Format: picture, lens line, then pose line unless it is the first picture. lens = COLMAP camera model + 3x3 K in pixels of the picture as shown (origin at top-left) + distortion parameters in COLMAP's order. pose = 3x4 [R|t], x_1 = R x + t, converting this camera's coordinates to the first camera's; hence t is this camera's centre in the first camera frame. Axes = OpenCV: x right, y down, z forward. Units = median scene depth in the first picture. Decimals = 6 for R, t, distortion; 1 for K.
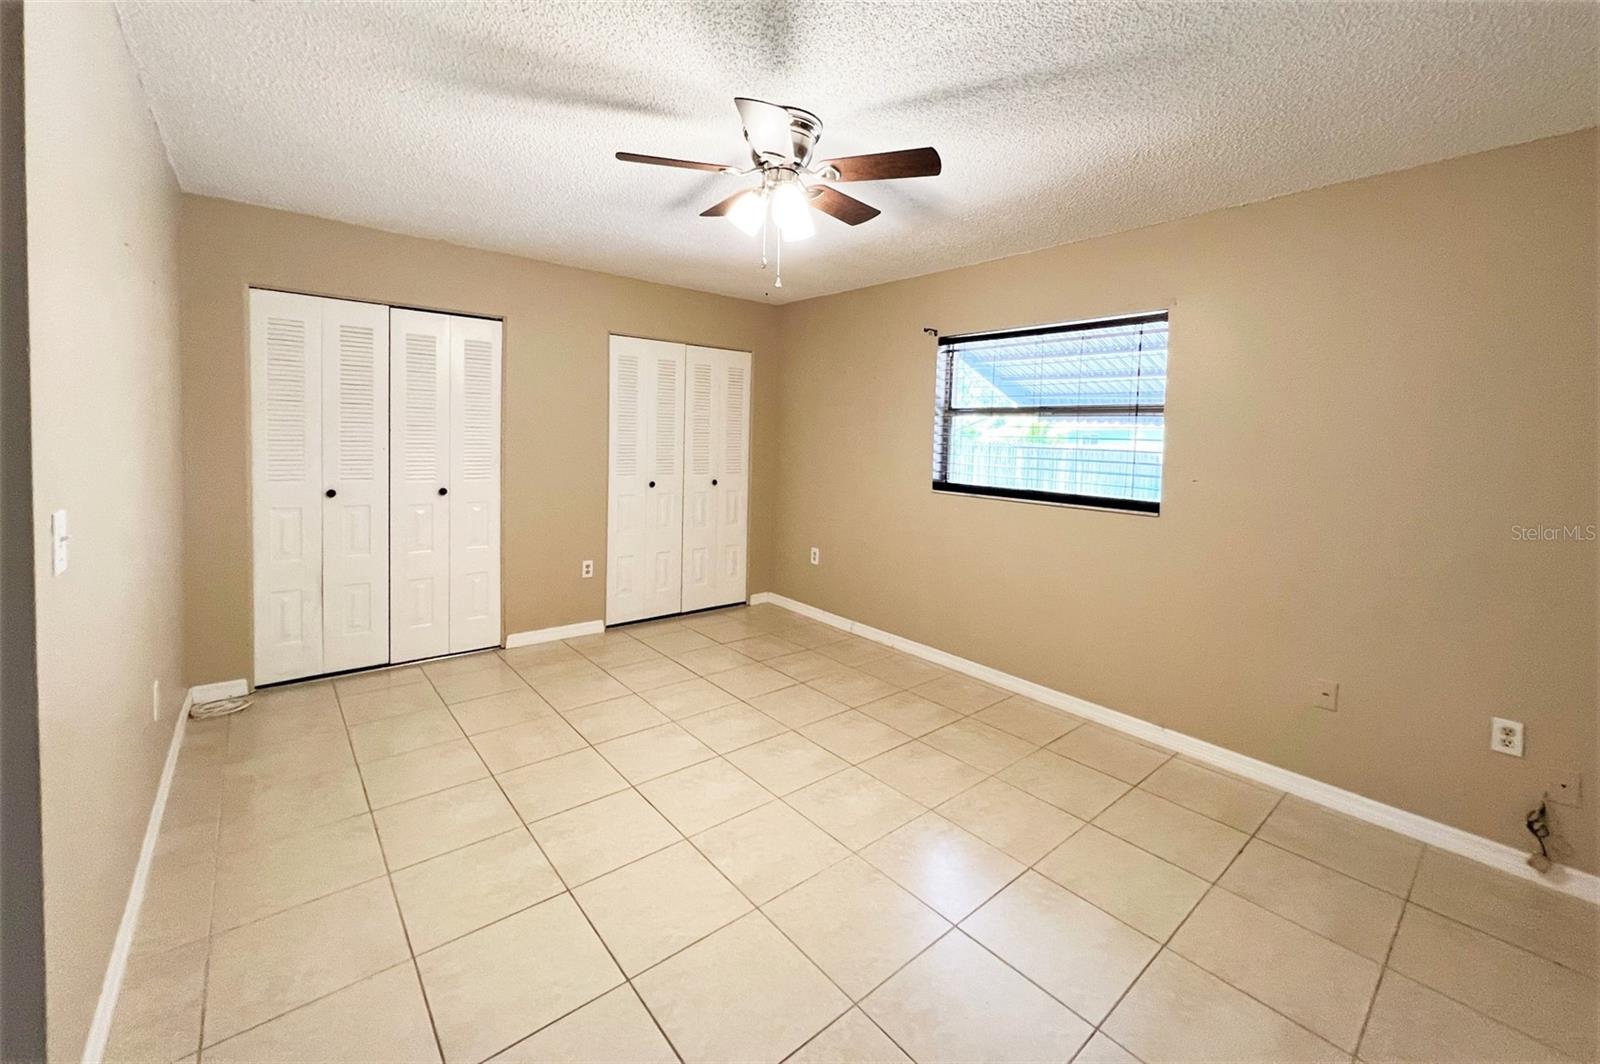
lens RADIAL K [[638.8, 0, 798.5], [0, 638.8, 464.6], [0, 0, 1]] dist [-0.001013, 0.000146]
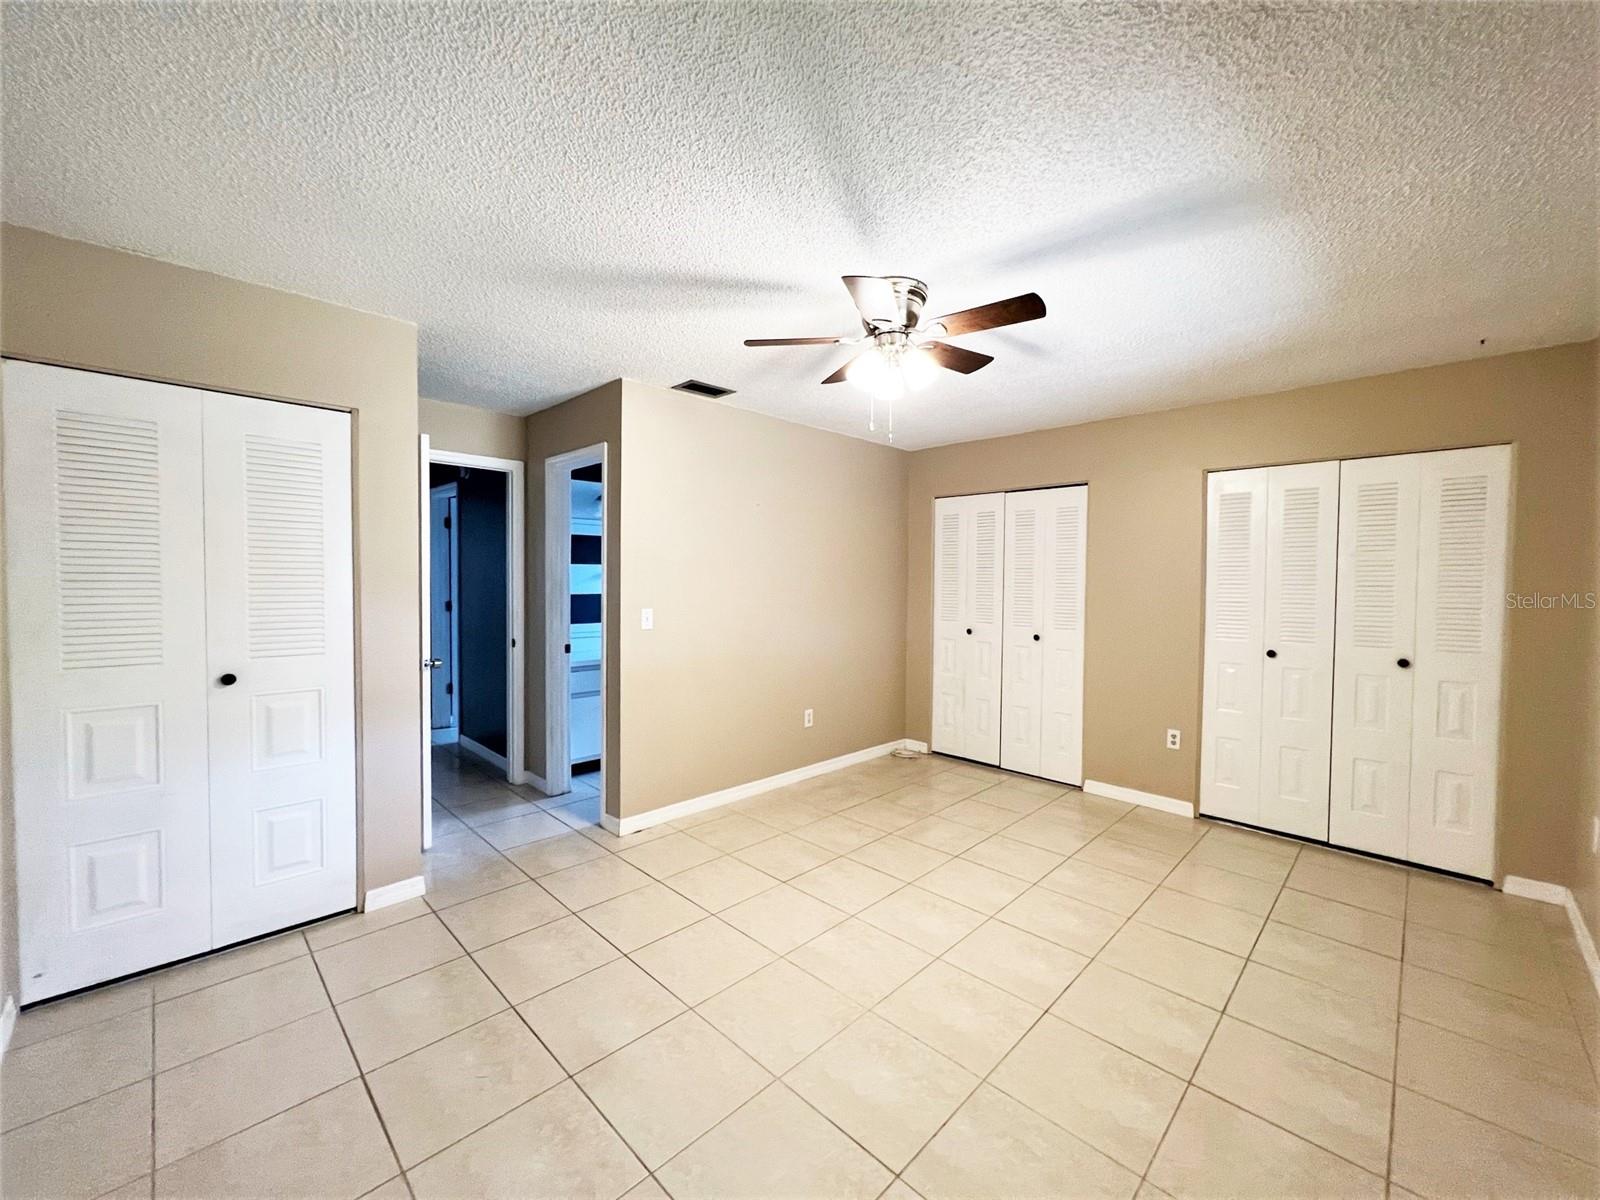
lens RADIAL K [[642.8, 0, 800.0], [0, 642.8, 600.0], [0, 0, 1]] dist [-0.001220, -0.000058]
pose [[0.090479, 0.003602, -0.995892, 0.600760], [-0.055714, 0.998446, -0.001451, -0.001335], [0.994339, 0.055617, 0.090539, 0.446755]]
